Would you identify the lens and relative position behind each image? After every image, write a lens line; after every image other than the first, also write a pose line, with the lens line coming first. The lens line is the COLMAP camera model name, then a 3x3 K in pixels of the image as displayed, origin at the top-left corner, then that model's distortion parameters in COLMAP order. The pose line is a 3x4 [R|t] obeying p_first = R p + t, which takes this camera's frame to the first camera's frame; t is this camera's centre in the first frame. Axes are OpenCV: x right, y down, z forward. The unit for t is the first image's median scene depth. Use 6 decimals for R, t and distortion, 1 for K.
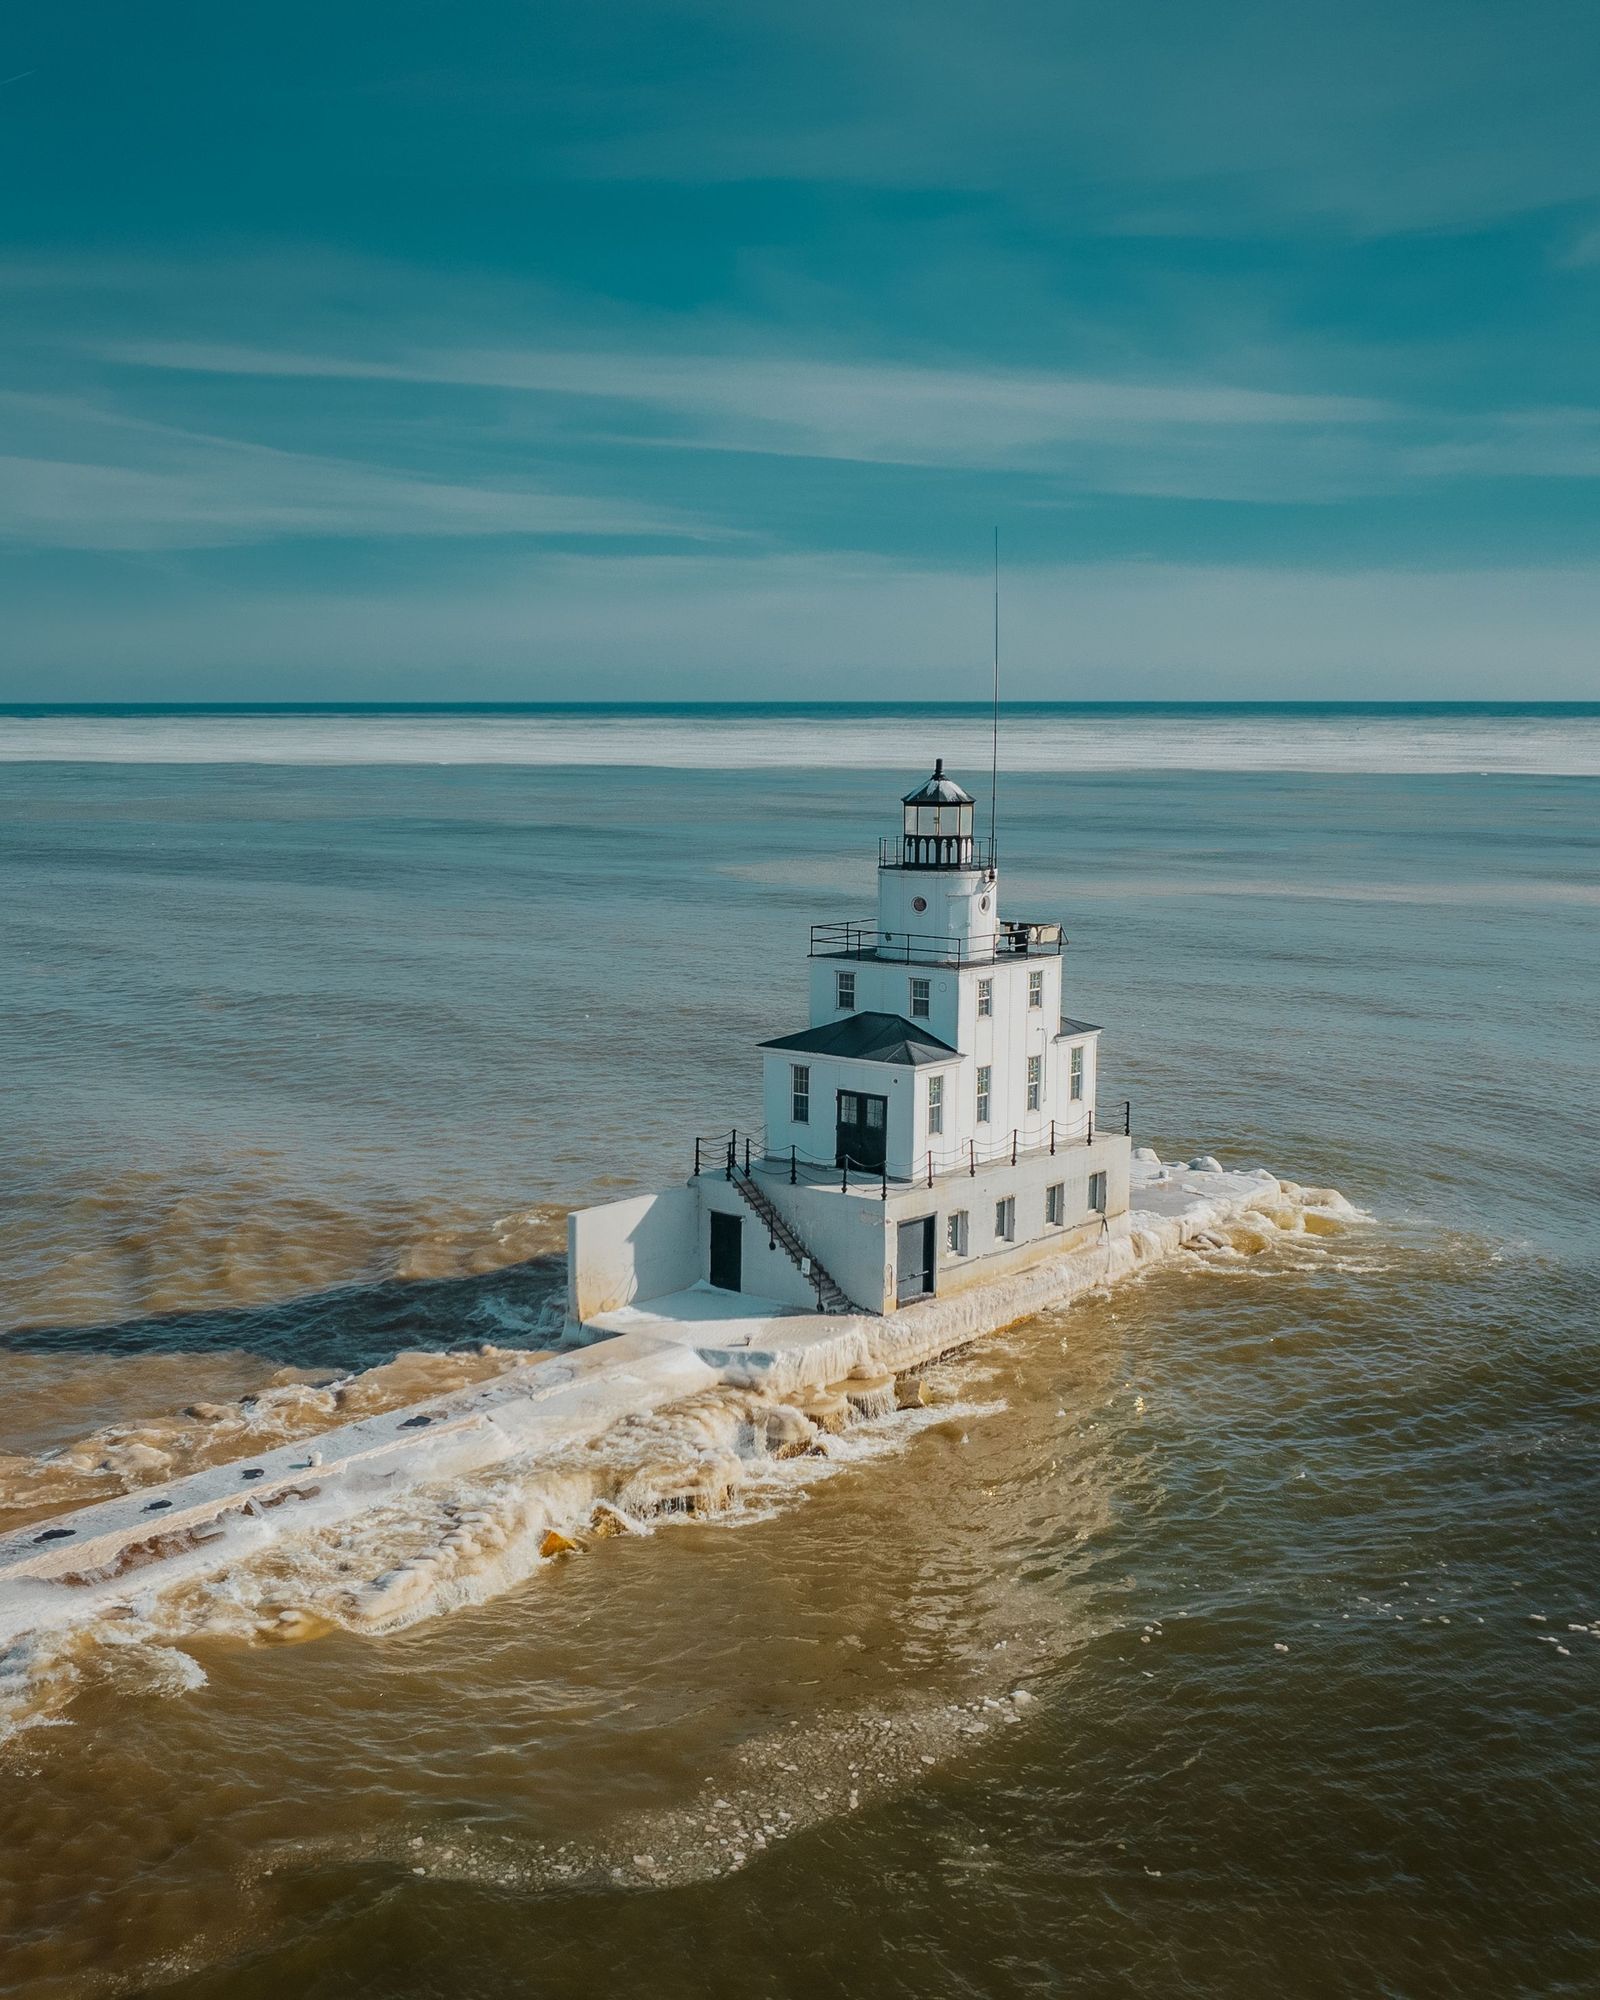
lens RADIAL K [[2101.9, 0, 798.7], [0, 2101.9, 986.9], [0, 0, 1]] dist [-0.044903, 0.000000]
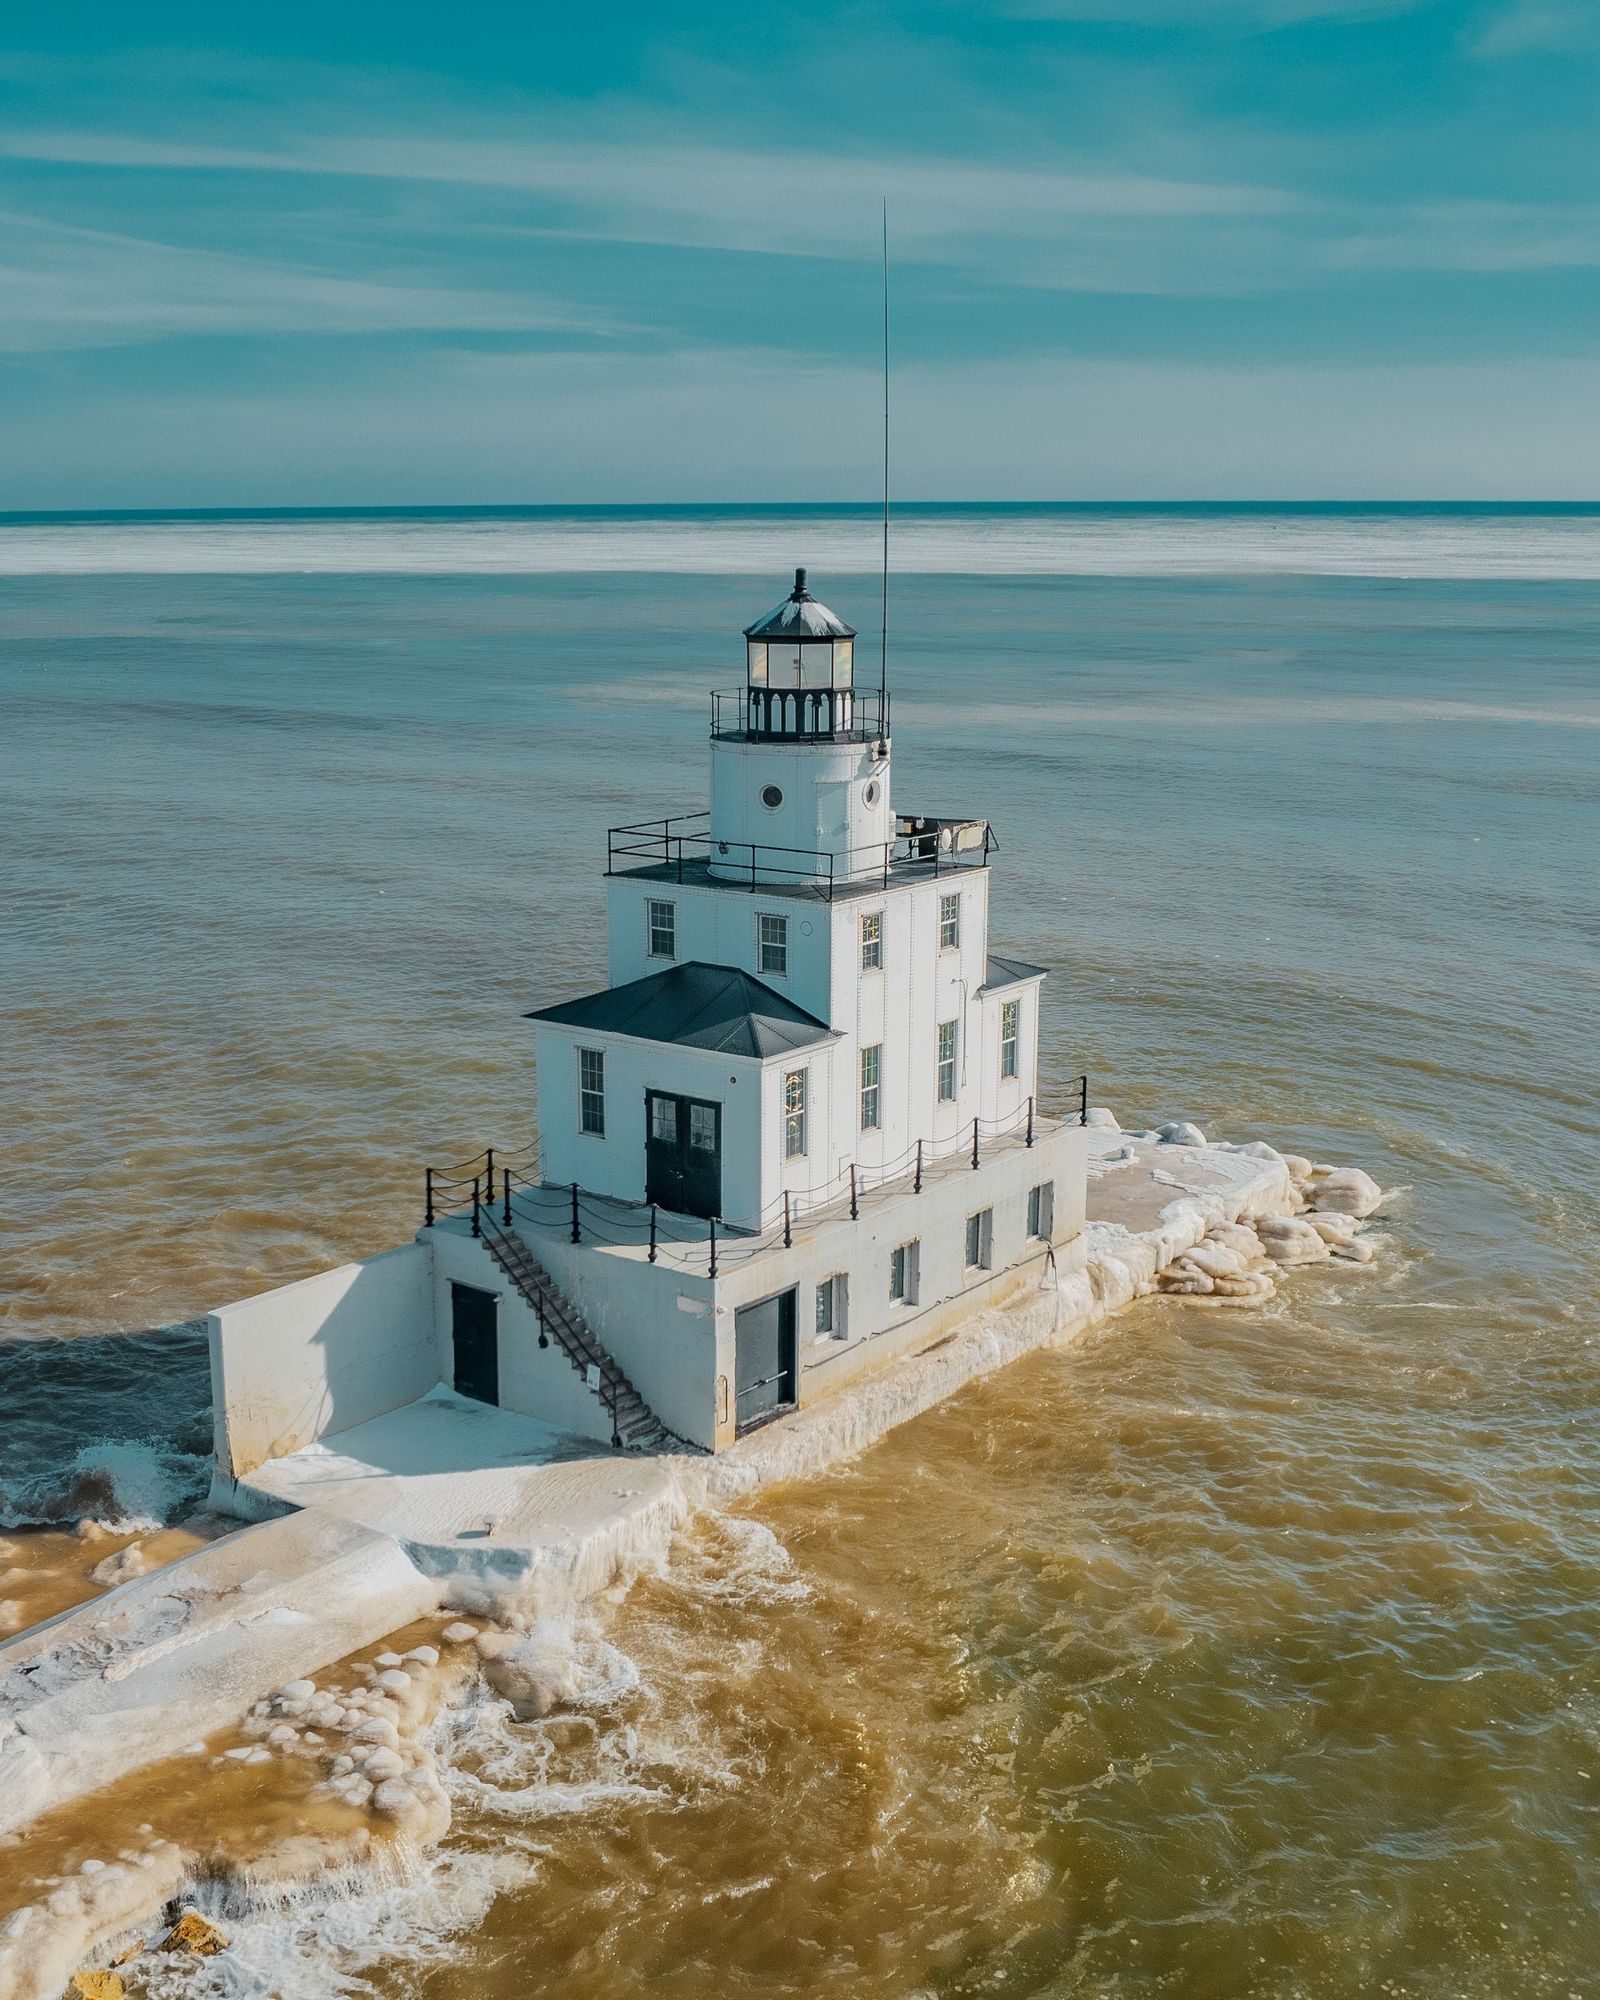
lens RADIAL K [[2101.9, 0, 780.6], [0, 2101.9, 1035.9], [0, 0, 1]] dist [-0.044903, 0.000000]
pose [[0.999366, -0.014186, 0.032648, 0.038547], [0.010407, 0.993524, 0.113148, -0.039640], [-0.034042, -0.112737, 0.993042, 0.351110]]
